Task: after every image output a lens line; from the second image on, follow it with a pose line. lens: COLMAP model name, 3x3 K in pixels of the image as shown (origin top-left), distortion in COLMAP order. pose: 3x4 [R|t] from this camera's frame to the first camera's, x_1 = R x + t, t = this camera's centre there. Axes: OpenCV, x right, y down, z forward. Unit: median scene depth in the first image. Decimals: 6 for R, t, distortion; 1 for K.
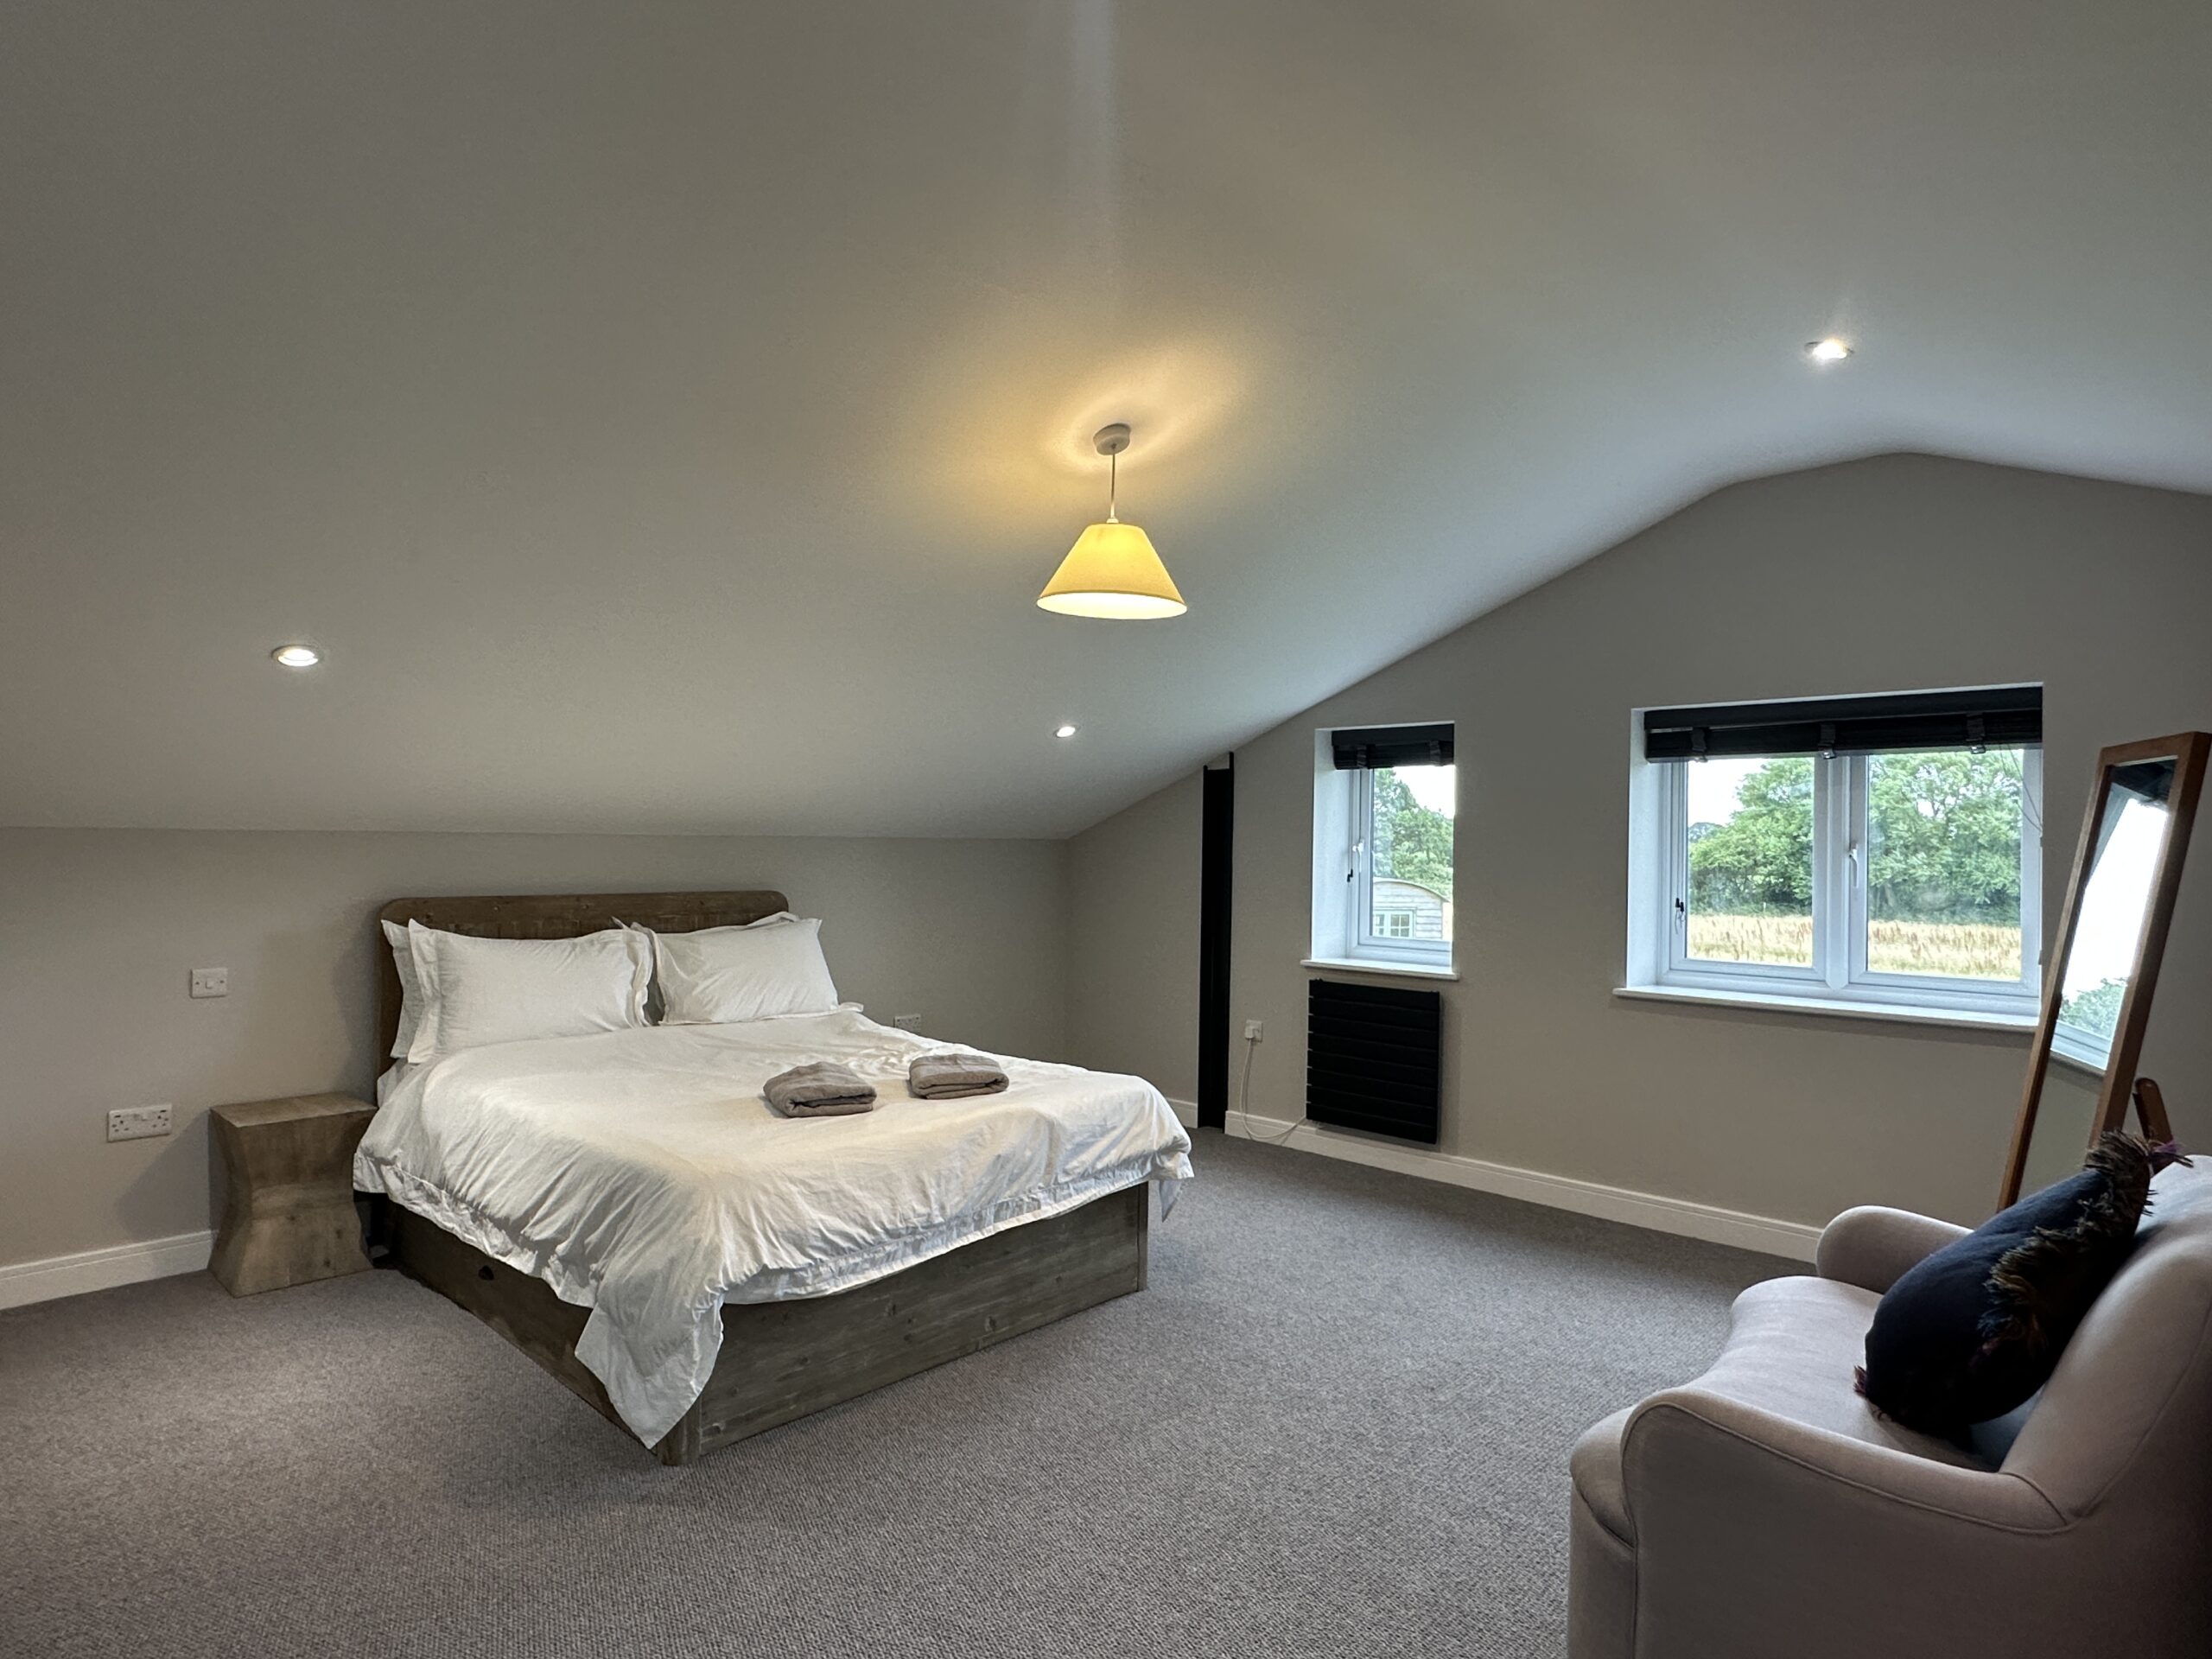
lens RADIAL K [[1218.8, 0, 1104.0], [0, 1218.8, 833.2], [0, 0, 1]] dist [0.004731, -0.000035]
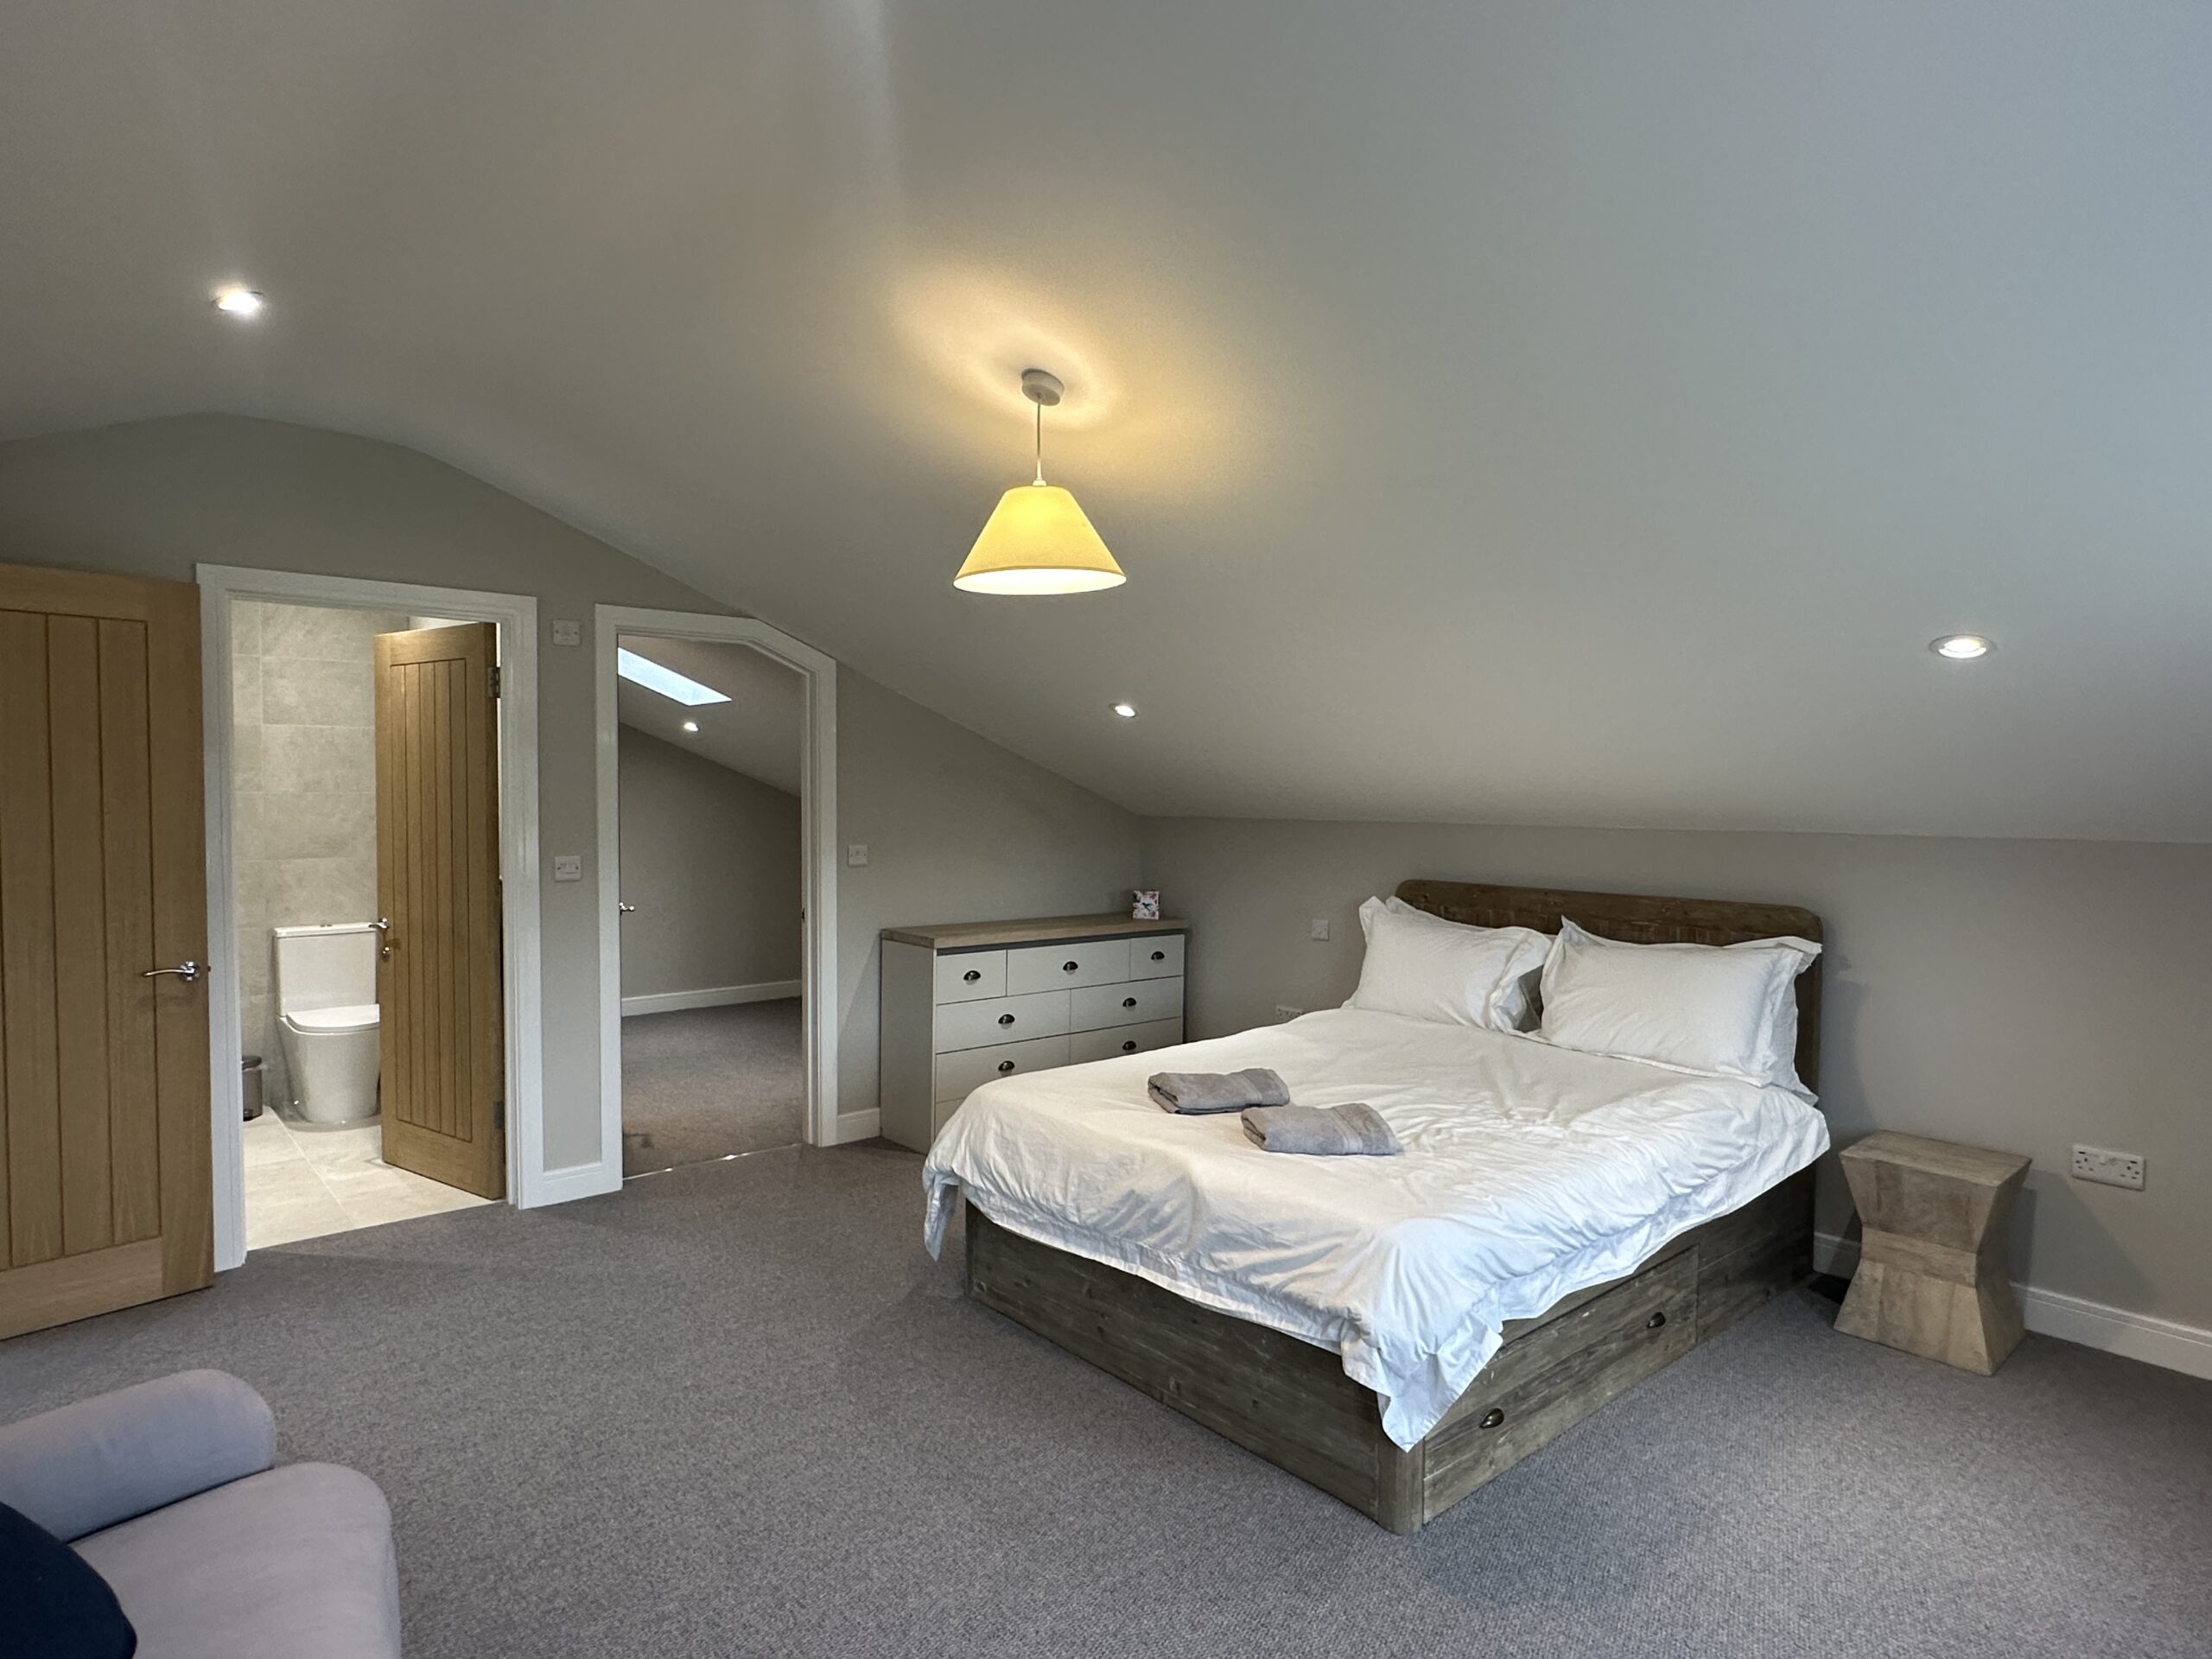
lens RADIAL K [[1218.8, 0, 1103.9], [0, 1218.8, 826.8], [0, 0, 1]] dist [0.004731, -0.000035]
pose [[-0.086067, 0.019487, -0.996099, 0.796065], [0.000315, 0.999809, 0.019532, -0.025955], [0.996289, 0.001367, -0.086056, 1.023236]]
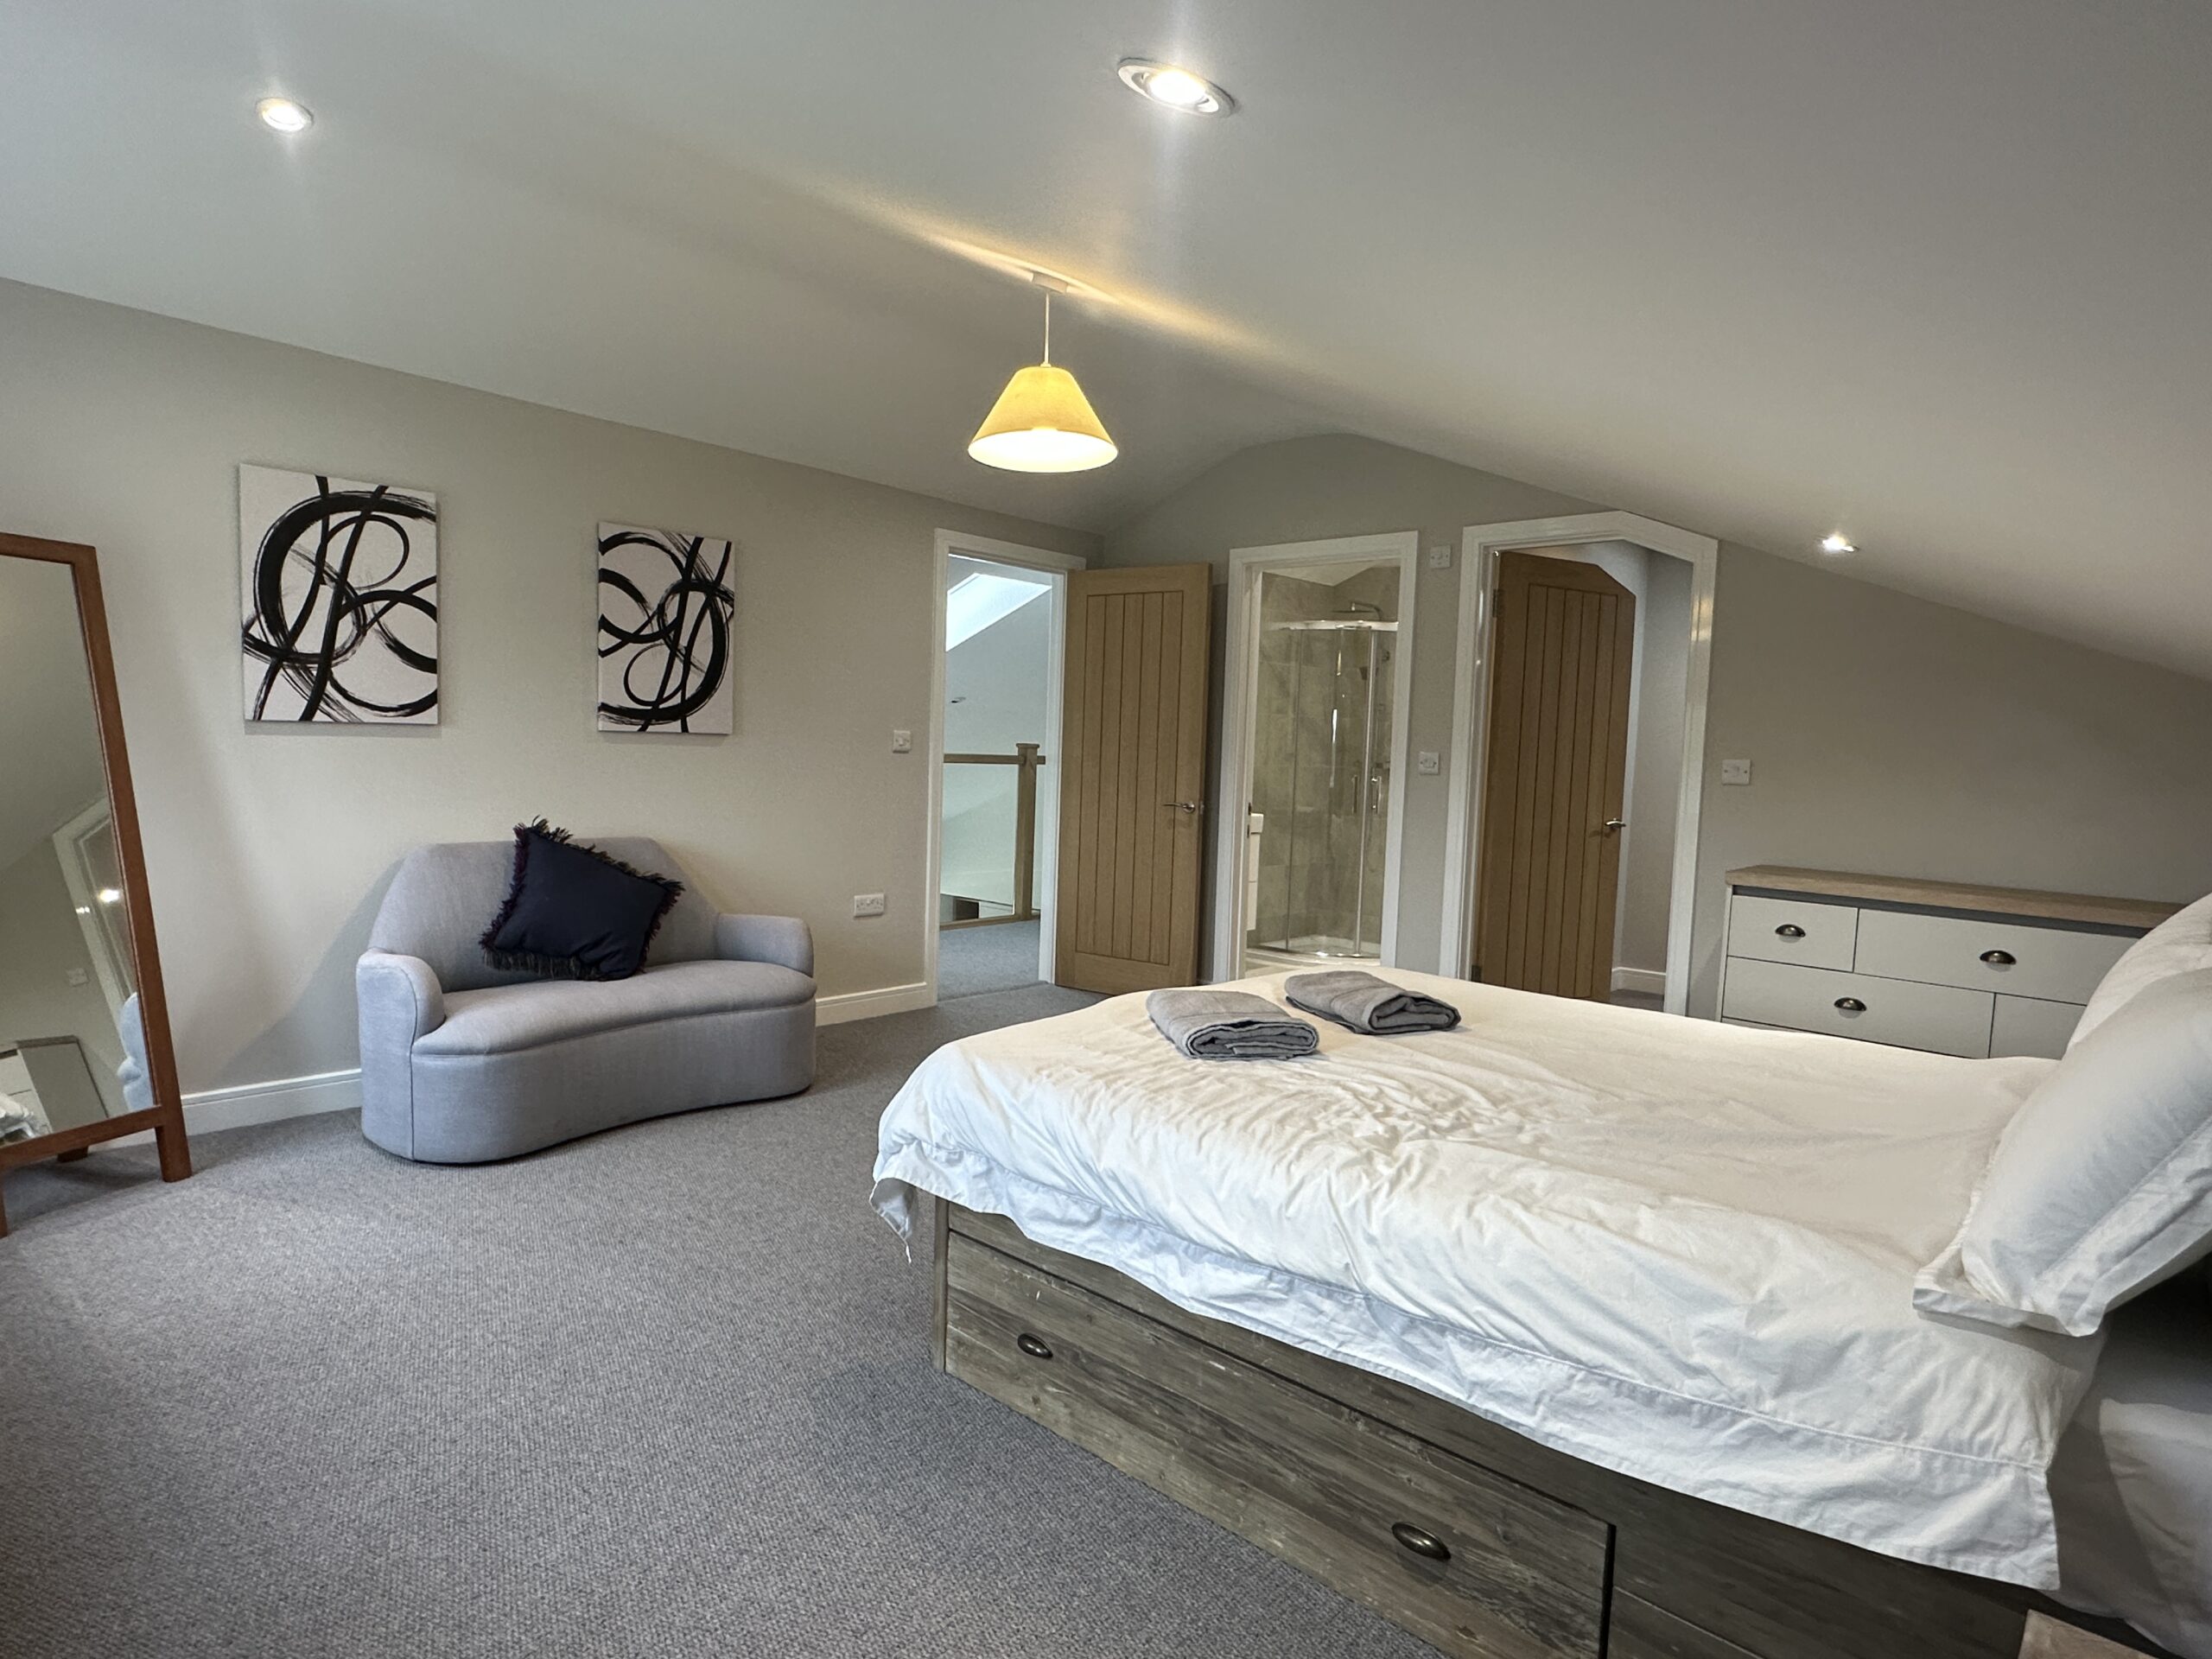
lens RADIAL K [[1218.8, 0, 1105.8], [0, 1218.8, 837.6], [0, 0, 1]] dist [0.004731, -0.000035]
pose [[-0.998065, -0.045607, -0.042275, -0.016043], [-0.048279, 0.996749, 0.064504, 0.059849], [0.039195, 0.066420, -0.997022, 1.850744]]
